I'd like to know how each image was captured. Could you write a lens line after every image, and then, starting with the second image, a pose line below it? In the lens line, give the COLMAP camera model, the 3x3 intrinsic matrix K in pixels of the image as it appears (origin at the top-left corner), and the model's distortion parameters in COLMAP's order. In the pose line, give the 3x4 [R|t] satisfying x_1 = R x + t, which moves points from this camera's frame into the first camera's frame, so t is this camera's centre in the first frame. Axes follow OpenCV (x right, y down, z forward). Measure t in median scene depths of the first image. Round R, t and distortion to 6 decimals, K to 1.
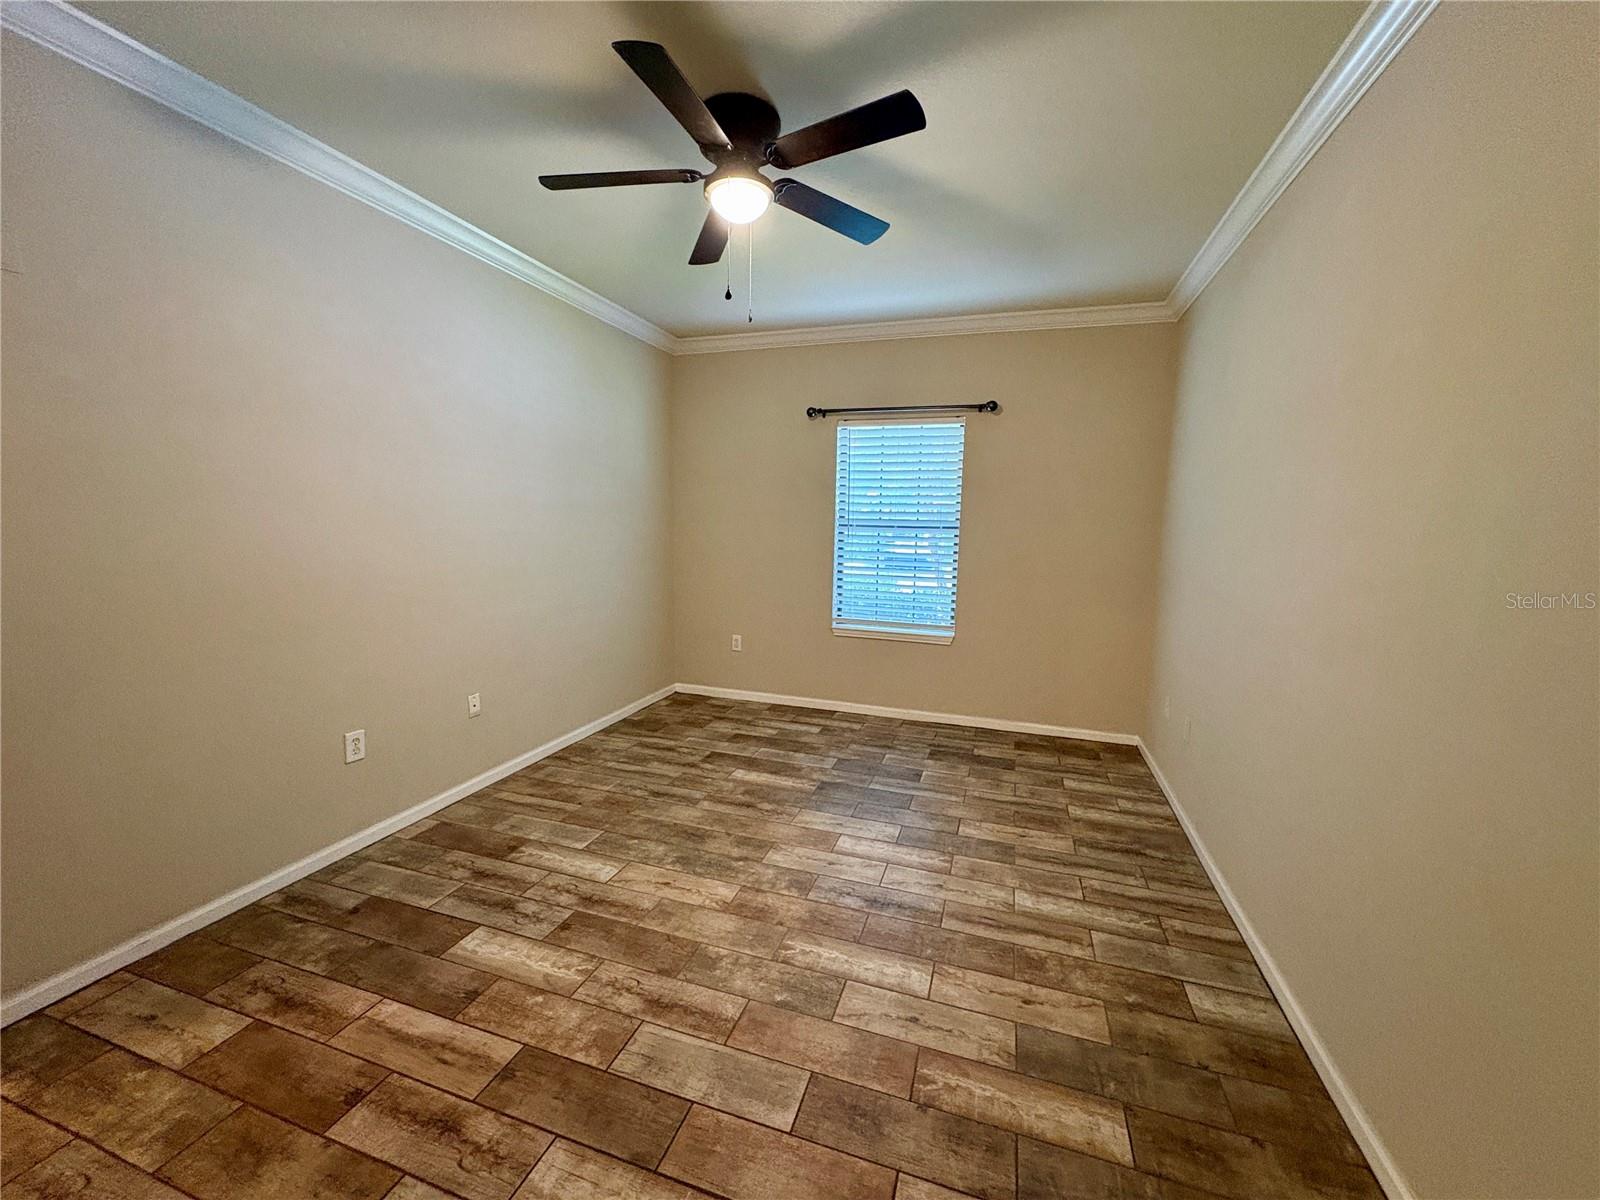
lens RADIAL K [[637.2, 0, 813.0], [0, 637.2, 607.5], [0, 0, 1]] dist [0.000196, 0.000540]
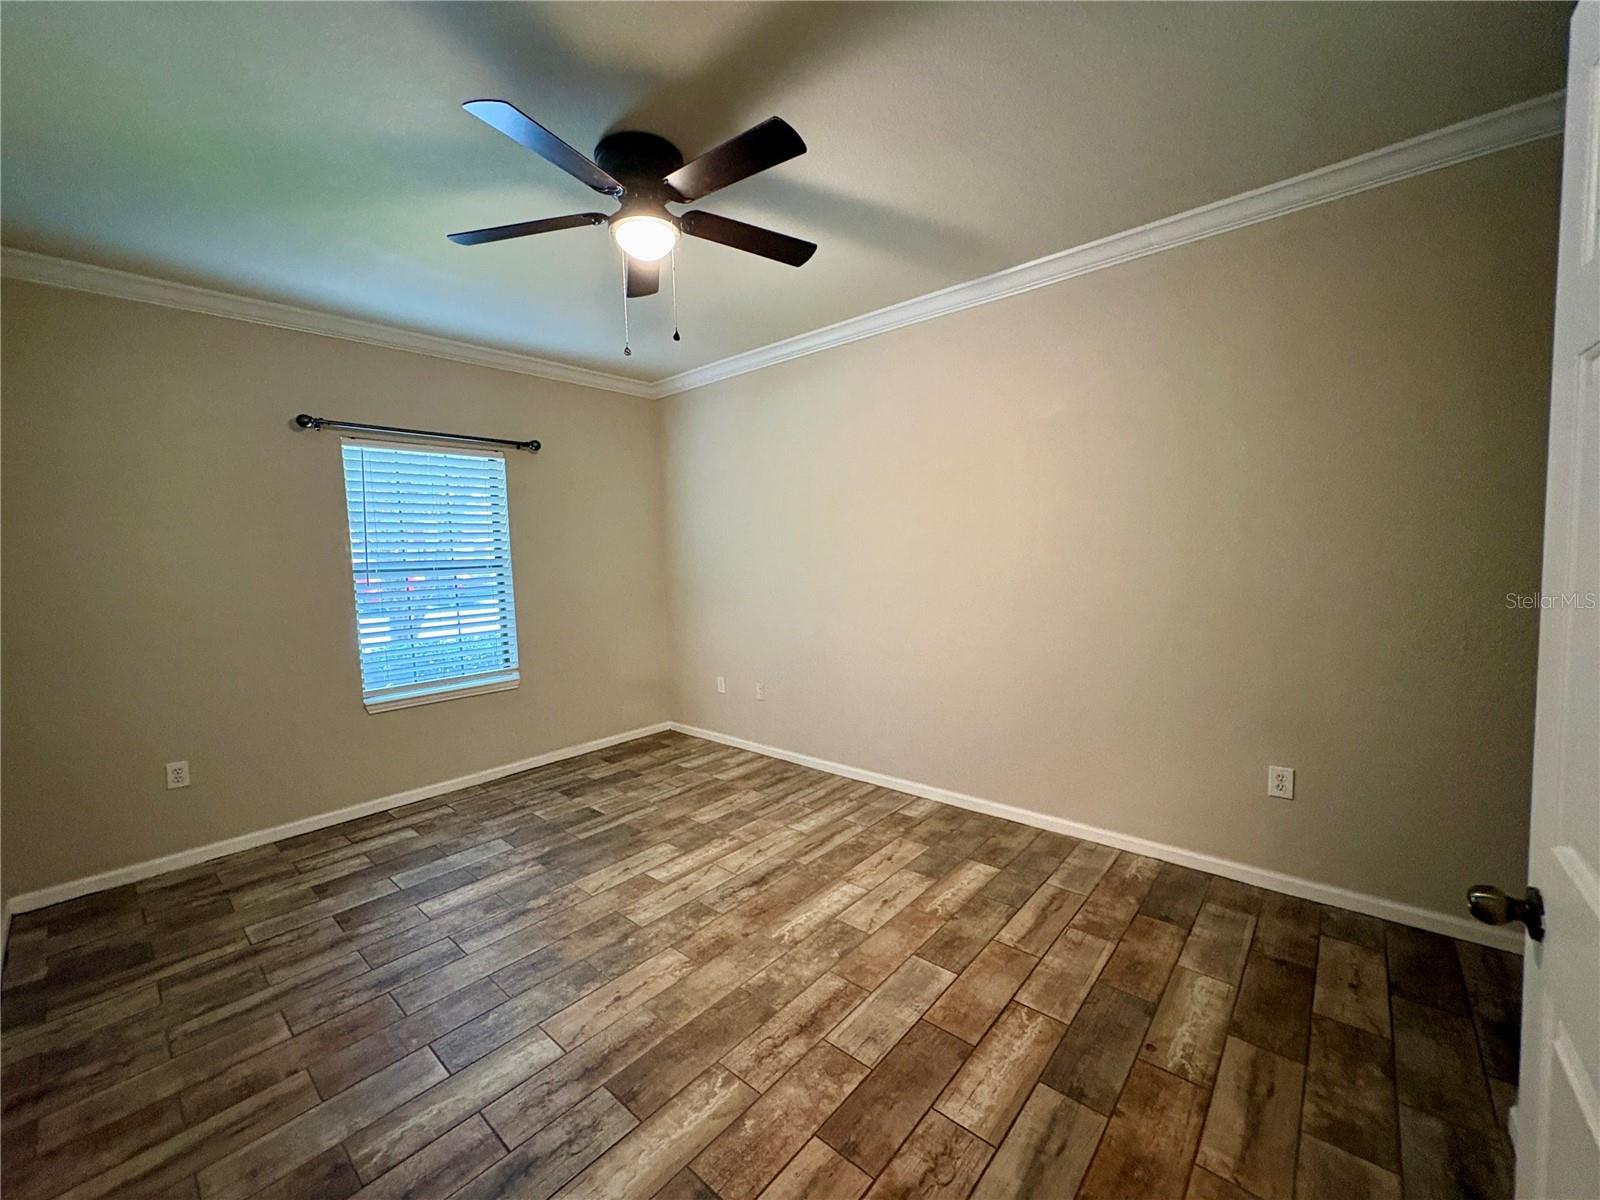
lens RADIAL K [[637.2, 0, 795.1], [0, 637.2, 607.5], [0, 0, 1]] dist [0.000196, 0.000540]
pose [[0.392472, -0.114460, 0.912614, -0.659167], [0.162859, 0.985196, 0.053526, -0.059368], [-0.905231, 0.127620, 0.405303, 0.306365]]
